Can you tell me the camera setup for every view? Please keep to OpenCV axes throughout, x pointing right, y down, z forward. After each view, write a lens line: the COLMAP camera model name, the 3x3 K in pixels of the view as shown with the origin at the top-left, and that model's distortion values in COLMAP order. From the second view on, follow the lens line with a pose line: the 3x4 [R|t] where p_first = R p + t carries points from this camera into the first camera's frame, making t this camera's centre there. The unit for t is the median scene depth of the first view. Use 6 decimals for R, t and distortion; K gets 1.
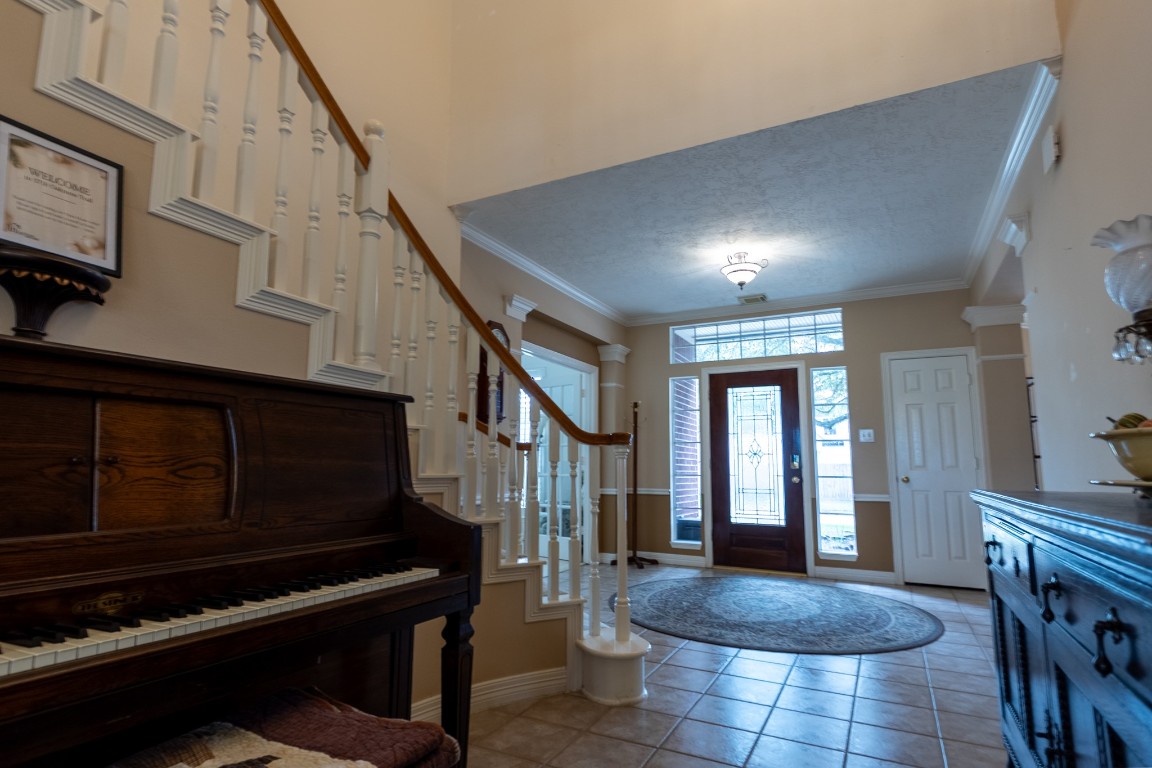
lens RADIAL K [[553.8, 0, 576.0], [0, 553.8, 384.0], [0, 0, 1]] dist [0.027660, 0.000144]
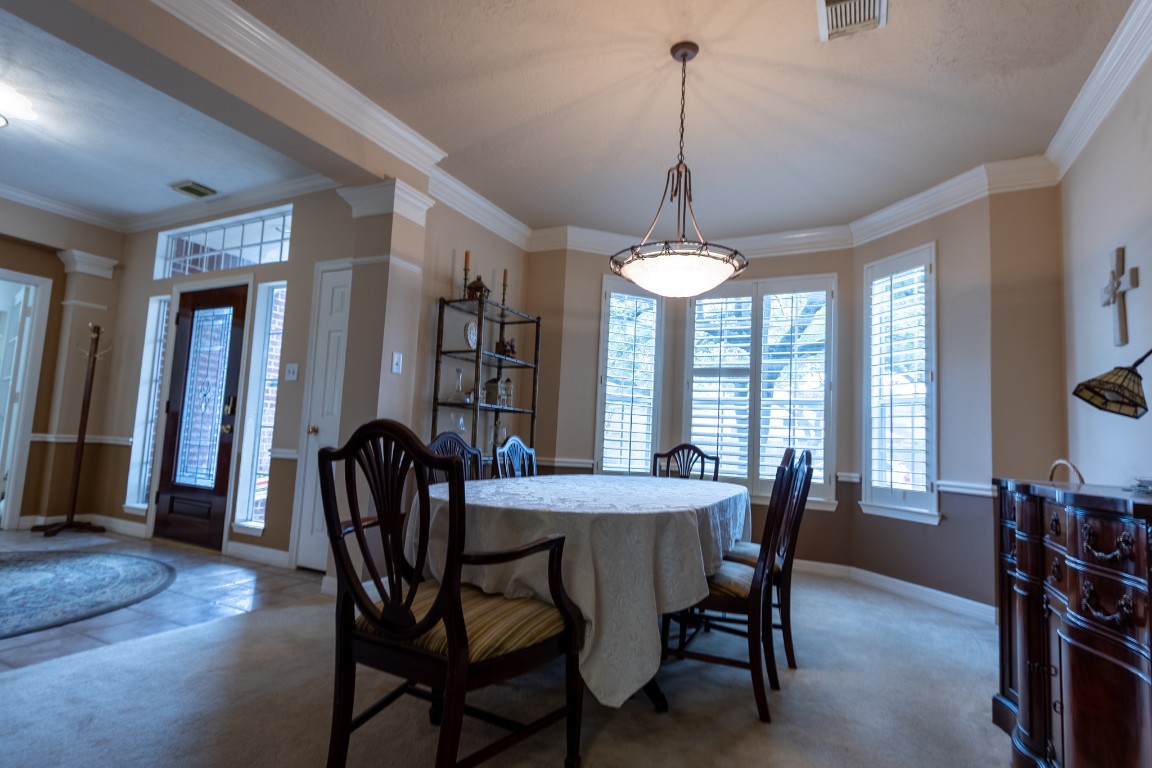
lens RADIAL K [[553.8, 0, 576.0], [0, 553.8, 384.0], [0, 0, 1]] dist [0.027660, 0.000144]
pose [[0.998536, 0.041555, -0.034631, 0.891543], [-0.040121, 0.998349, 0.041113, 0.059957], [0.036282, -0.039664, 0.998554, 0.252463]]
